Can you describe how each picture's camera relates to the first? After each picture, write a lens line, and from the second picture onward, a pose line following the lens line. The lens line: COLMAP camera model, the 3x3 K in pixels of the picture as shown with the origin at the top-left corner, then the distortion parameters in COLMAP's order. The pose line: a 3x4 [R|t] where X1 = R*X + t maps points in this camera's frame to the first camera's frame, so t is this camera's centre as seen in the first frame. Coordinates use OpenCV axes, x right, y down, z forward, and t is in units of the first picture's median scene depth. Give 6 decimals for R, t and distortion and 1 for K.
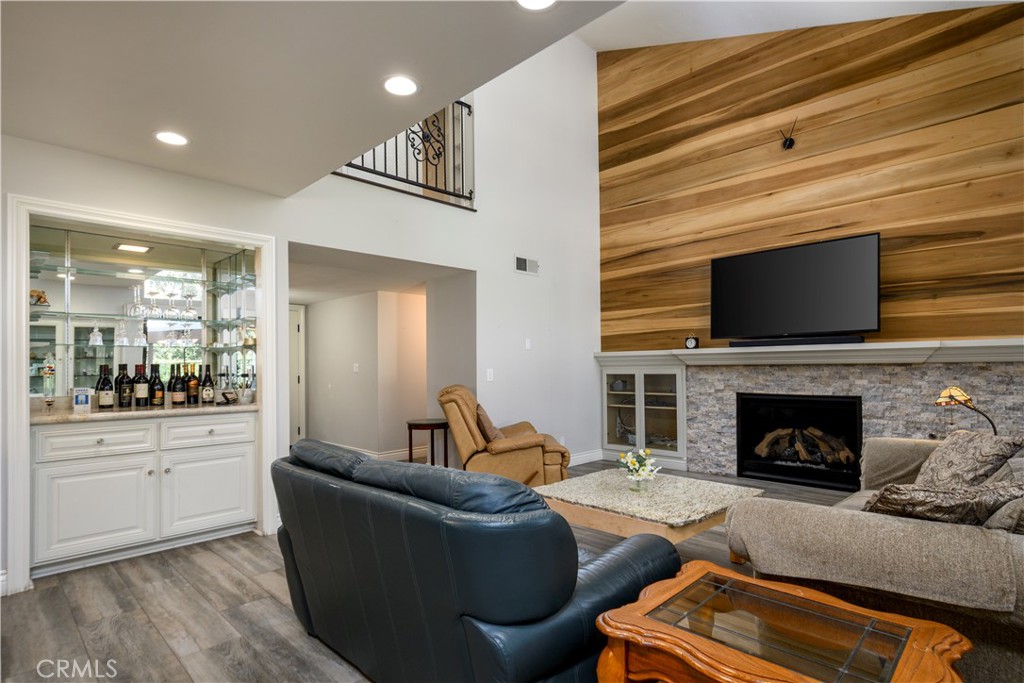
lens RADIAL K [[523.3, 0, 499.6], [0, 523.3, 362.5], [0, 0, 1]] dist [0.000243, -0.000563]
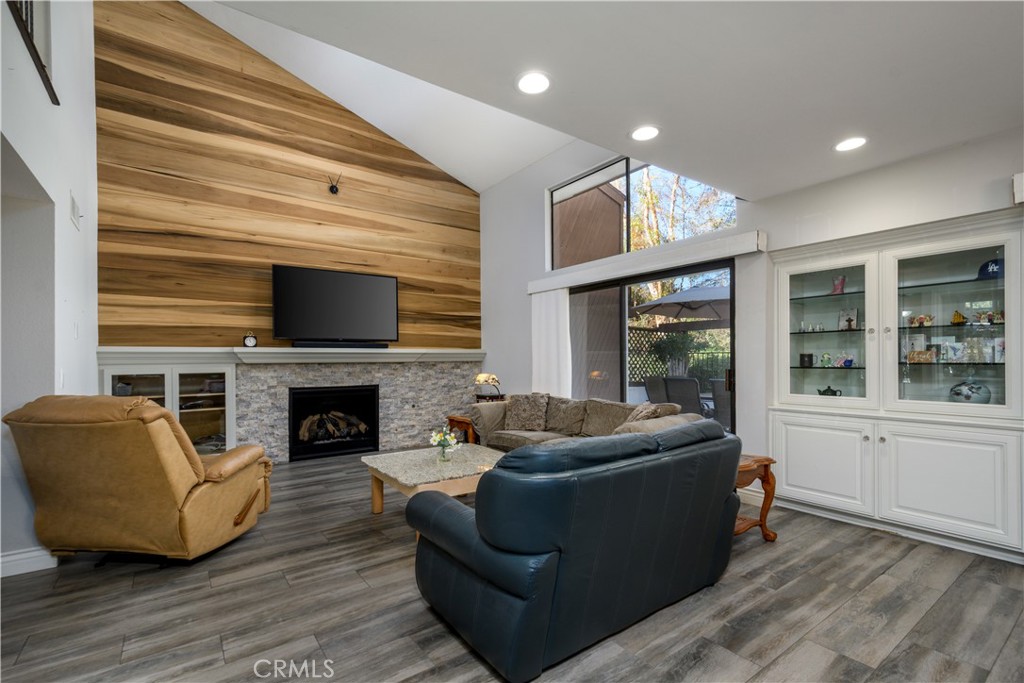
lens RADIAL K [[462.7, 0, 502.4], [0, 462.7, 362.2], [0, 0, 1]] dist [0.001252, -0.000253]
pose [[0.147368, 0.006310, 0.989062, -0.465584], [-0.001259, 0.999980, -0.006192, 0.008104], [-0.989081, -0.000333, 0.147373, 0.398450]]
